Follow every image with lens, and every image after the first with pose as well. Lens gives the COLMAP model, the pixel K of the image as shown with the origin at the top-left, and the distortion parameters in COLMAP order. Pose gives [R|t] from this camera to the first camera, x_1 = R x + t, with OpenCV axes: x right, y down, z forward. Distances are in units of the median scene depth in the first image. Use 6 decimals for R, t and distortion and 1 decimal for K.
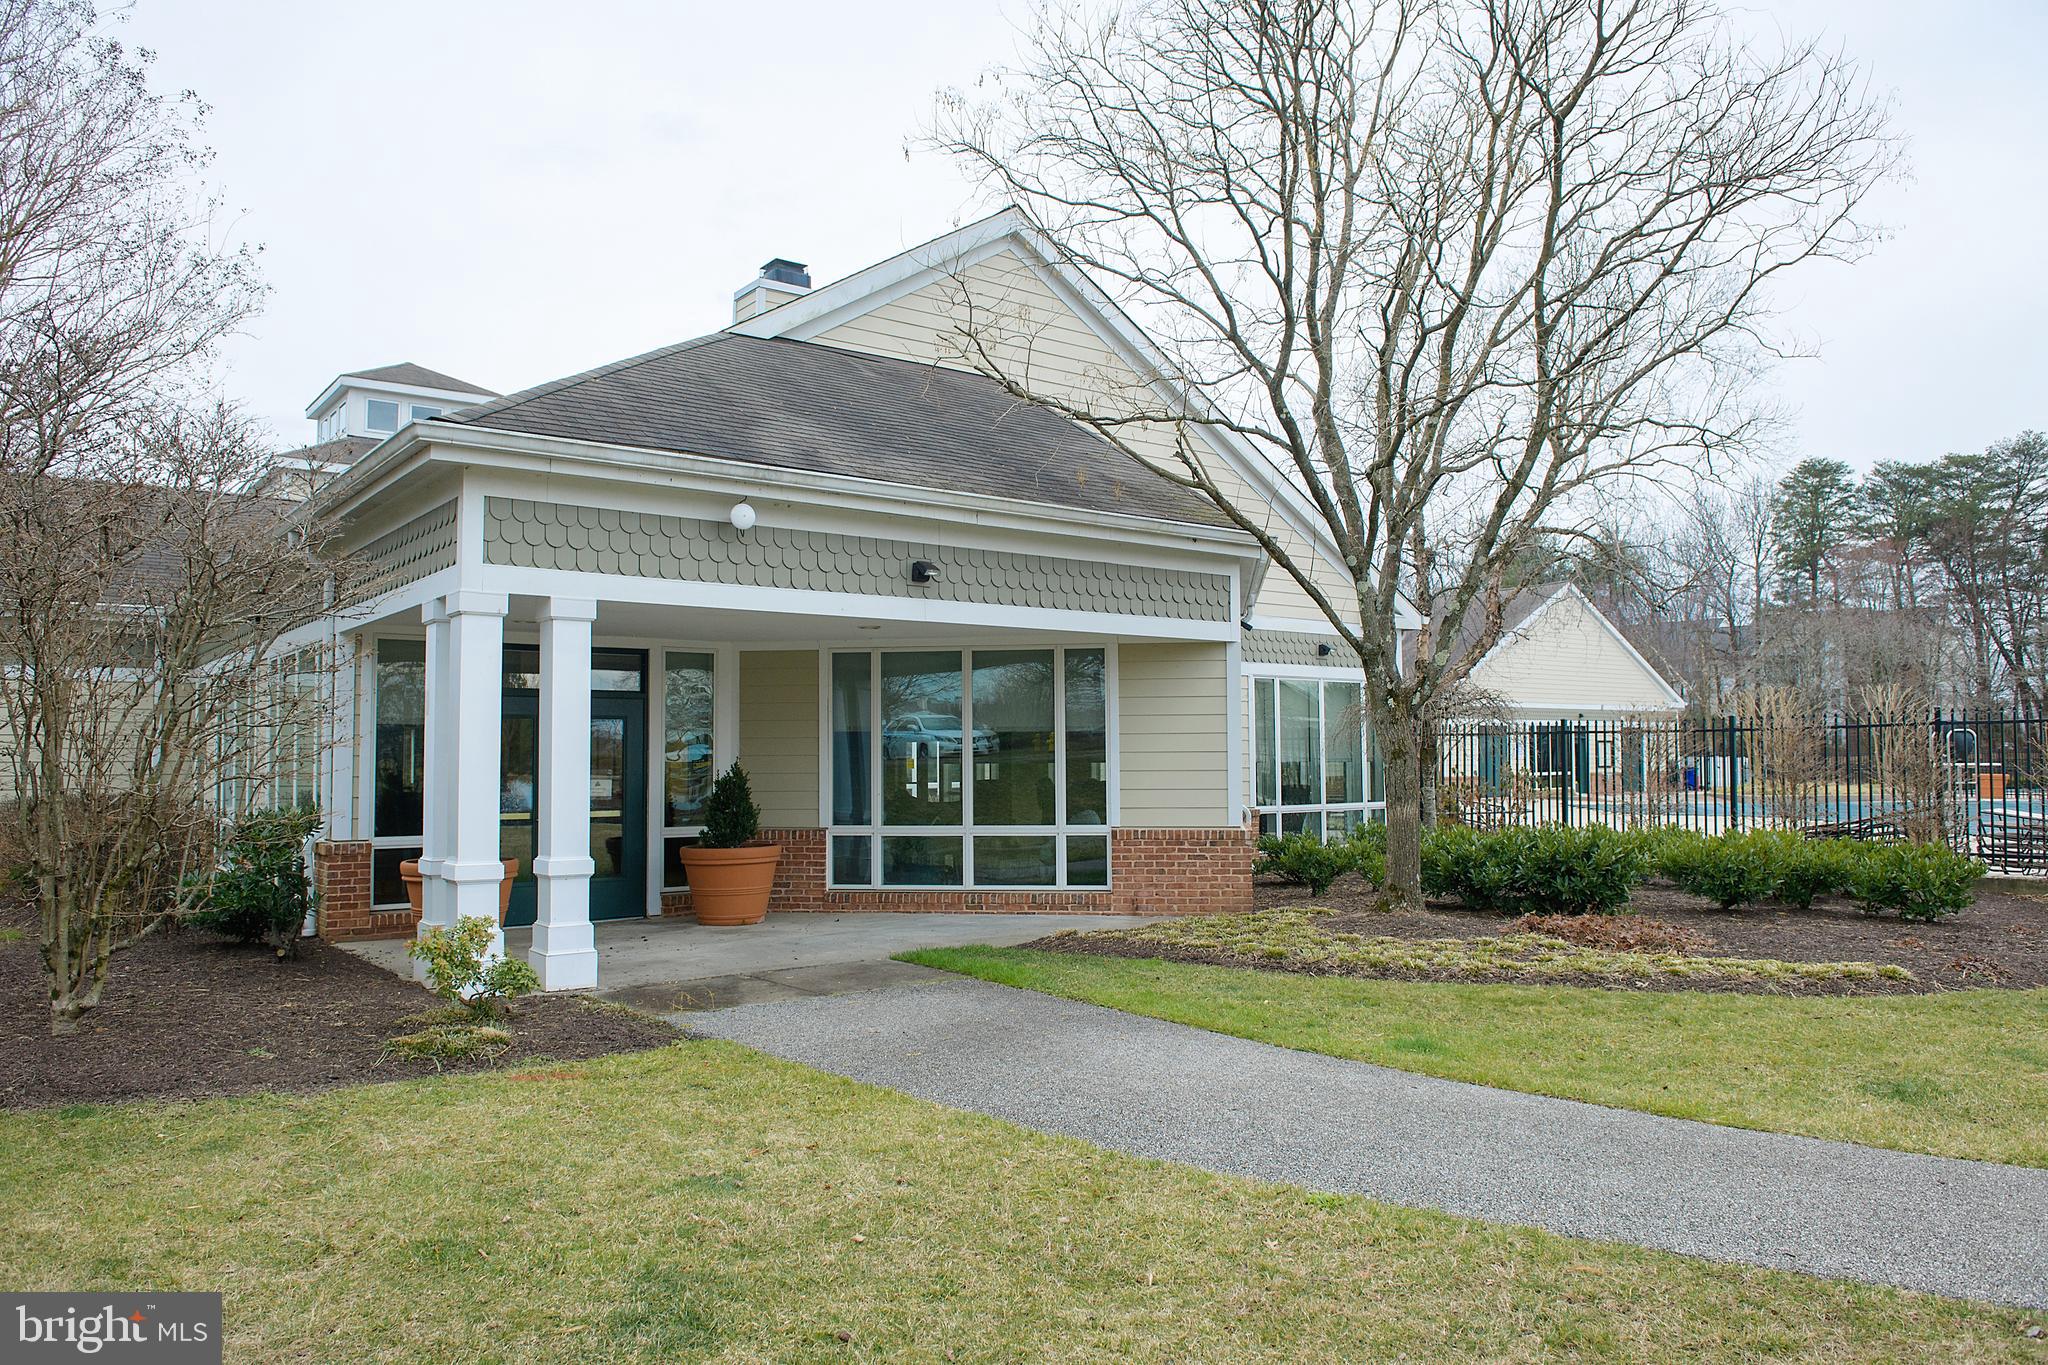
lens RADIAL K [[1398.8, 0, 1024.0], [0, 1398.8, 682.5], [0, 0, 1]] dist [-0.052137, -0.004854]
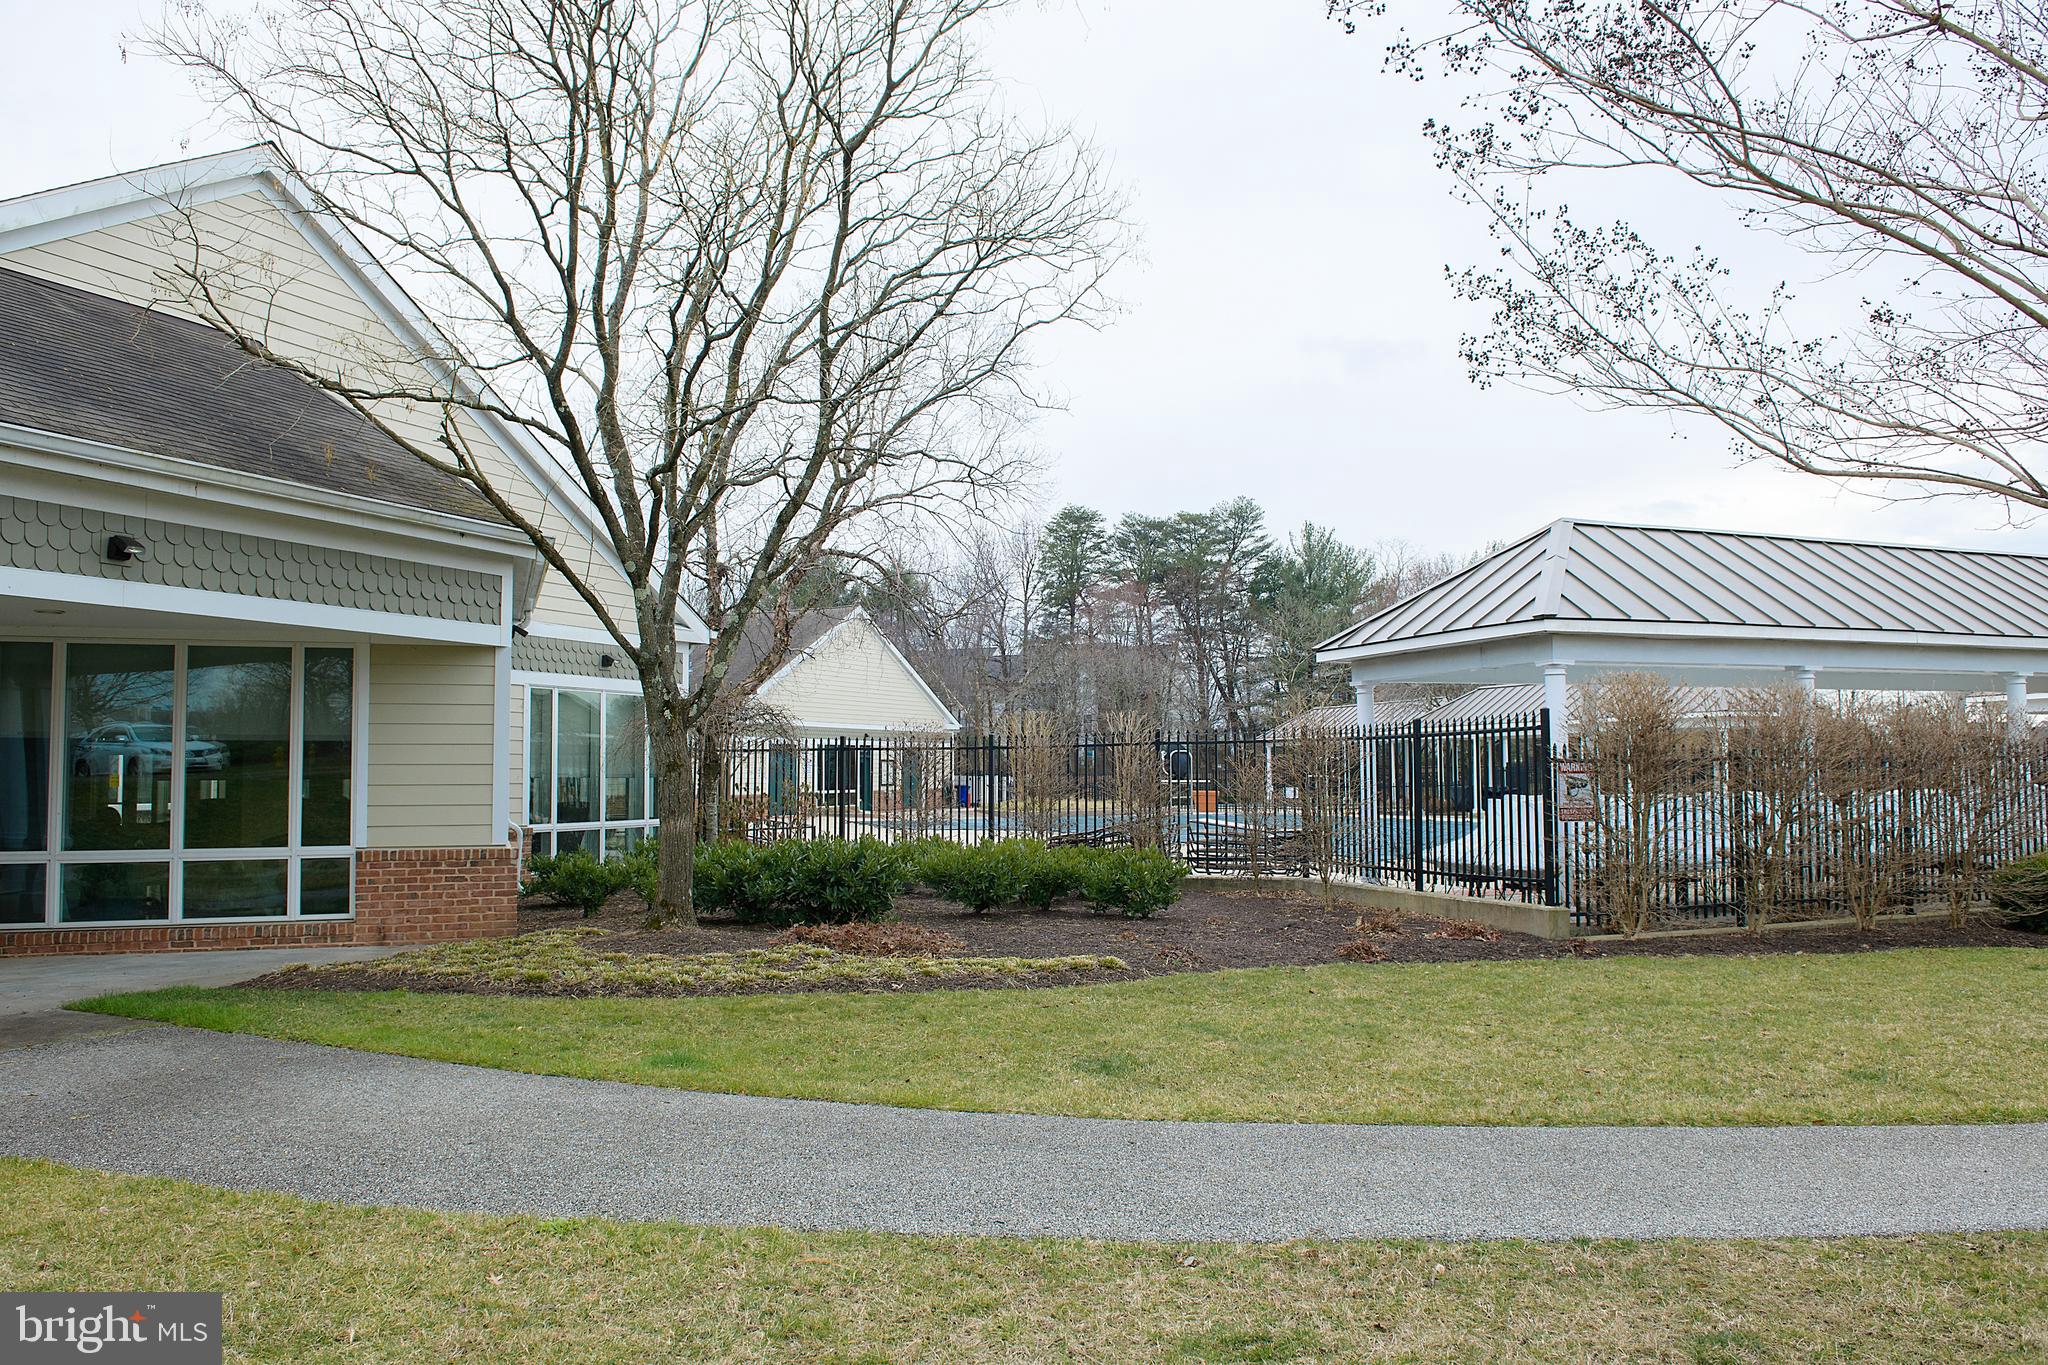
lens RADIAL K [[1434.3, 0, 1024.0], [0, 1434.3, 682.5], [0, 0, 1]] dist [-0.046682, -0.010998]
pose [[0.883135, 0.029179, 0.468210, 0.014510], [-0.023403, 0.999561, -0.018149, 0.004665], [-0.468534, 0.005070, 0.883431, -0.004745]]
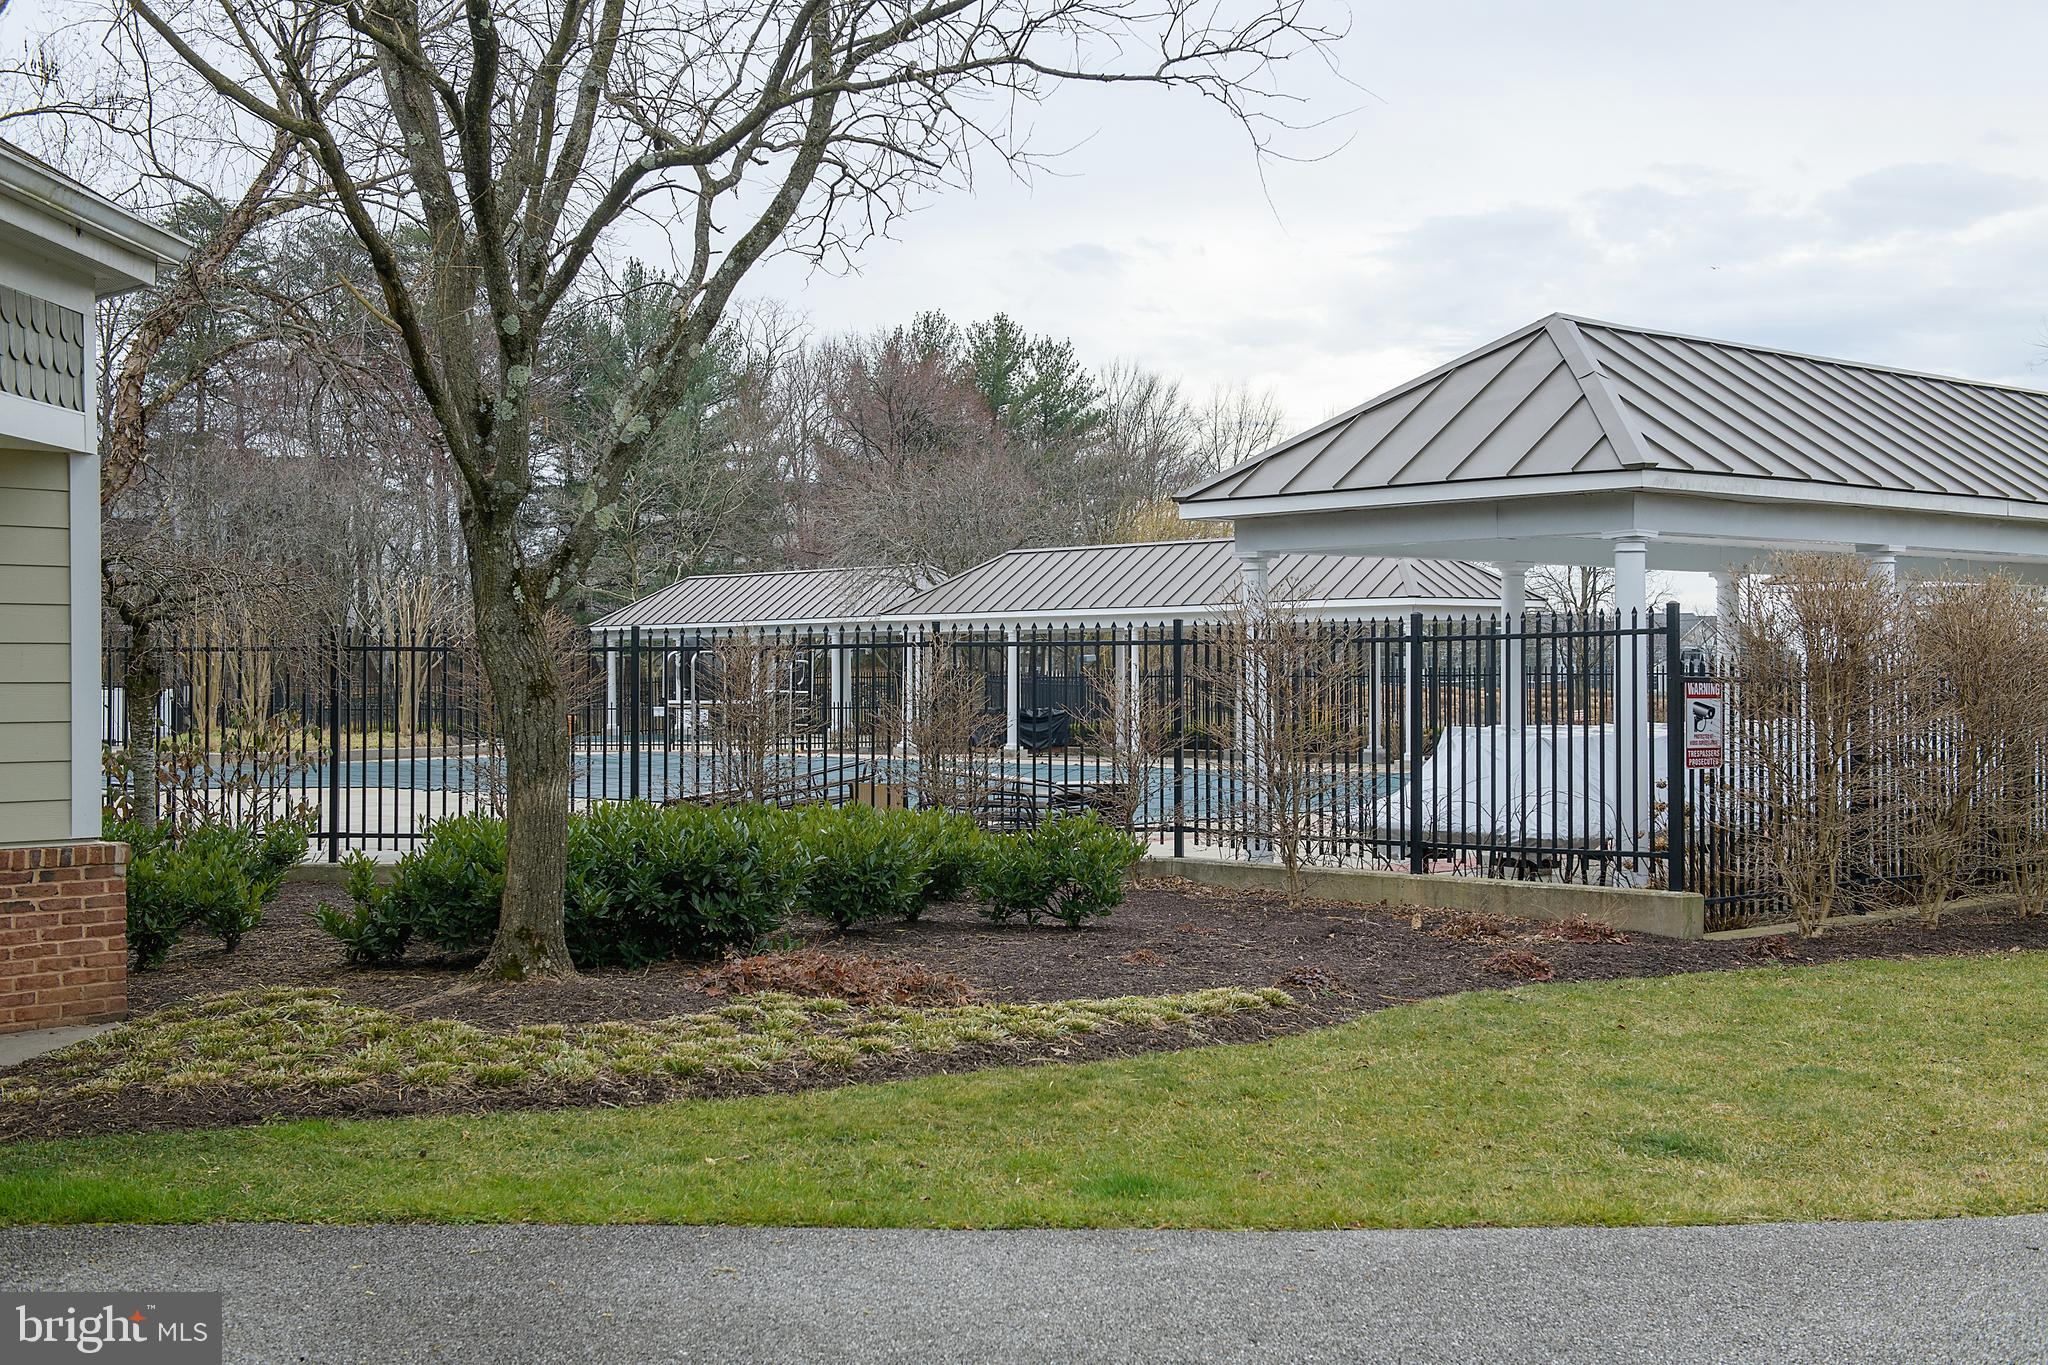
lens RADIAL K [[2419.0, 0, 1024.0], [0, 2419.0, 682.5], [0, 0, 1]] dist [0.091662, 0.002993]
pose [[0.628520, 0.001134, 0.777793, -0.362802], [-0.041442, 0.998627, 0.032032, 0.010796], [-0.776689, -0.052366, 0.627704, 0.263294]]
